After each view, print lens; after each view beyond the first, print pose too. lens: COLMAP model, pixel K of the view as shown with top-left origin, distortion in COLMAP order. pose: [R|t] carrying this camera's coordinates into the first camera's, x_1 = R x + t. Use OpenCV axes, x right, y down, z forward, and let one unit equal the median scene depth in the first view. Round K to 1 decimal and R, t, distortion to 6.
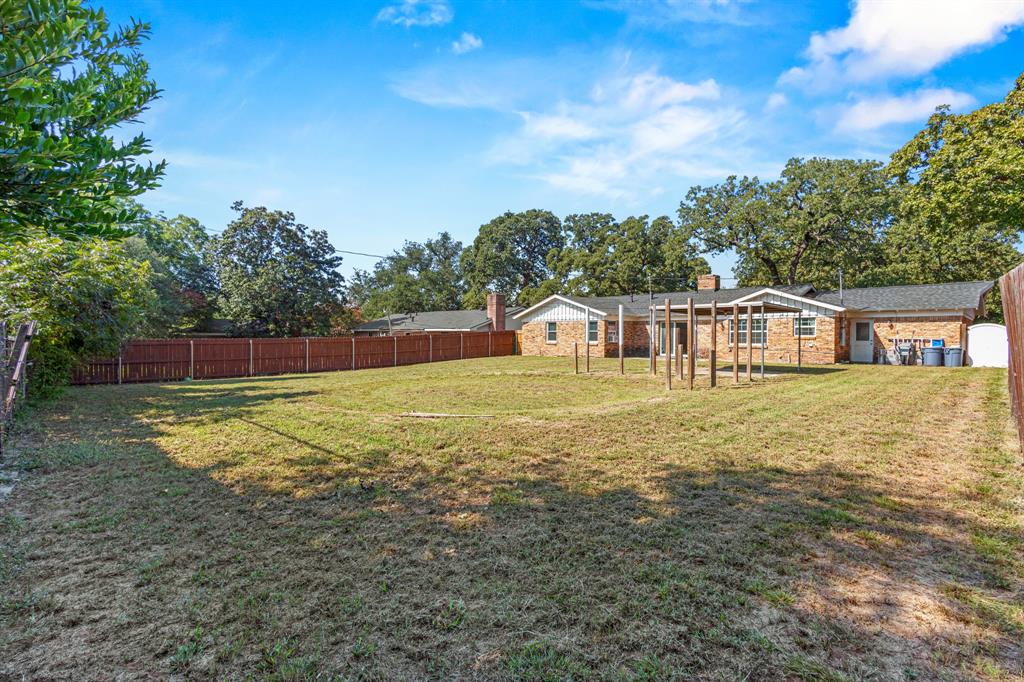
lens RADIAL K [[475.9, 0, 513.9], [0, 475.9, 326.9], [0, 0, 1]] dist [0.009230, -0.000674]
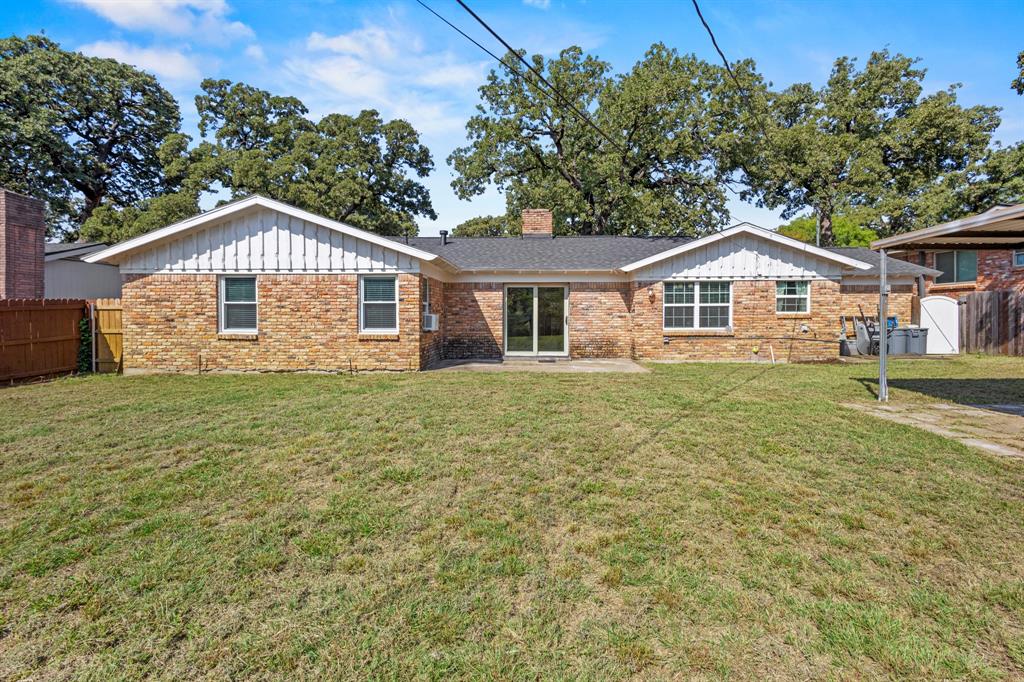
lens RADIAL K [[475.9, 0, 513.9], [0, 475.9, 326.9], [0, 0, 1]] dist [0.009230, -0.000674]
pose [[0.712361, -0.019973, 0.701529, -0.025388], [-0.007563, 0.999318, 0.036131, 0.013668], [-0.701773, -0.031044, 0.711724, 0.631173]]
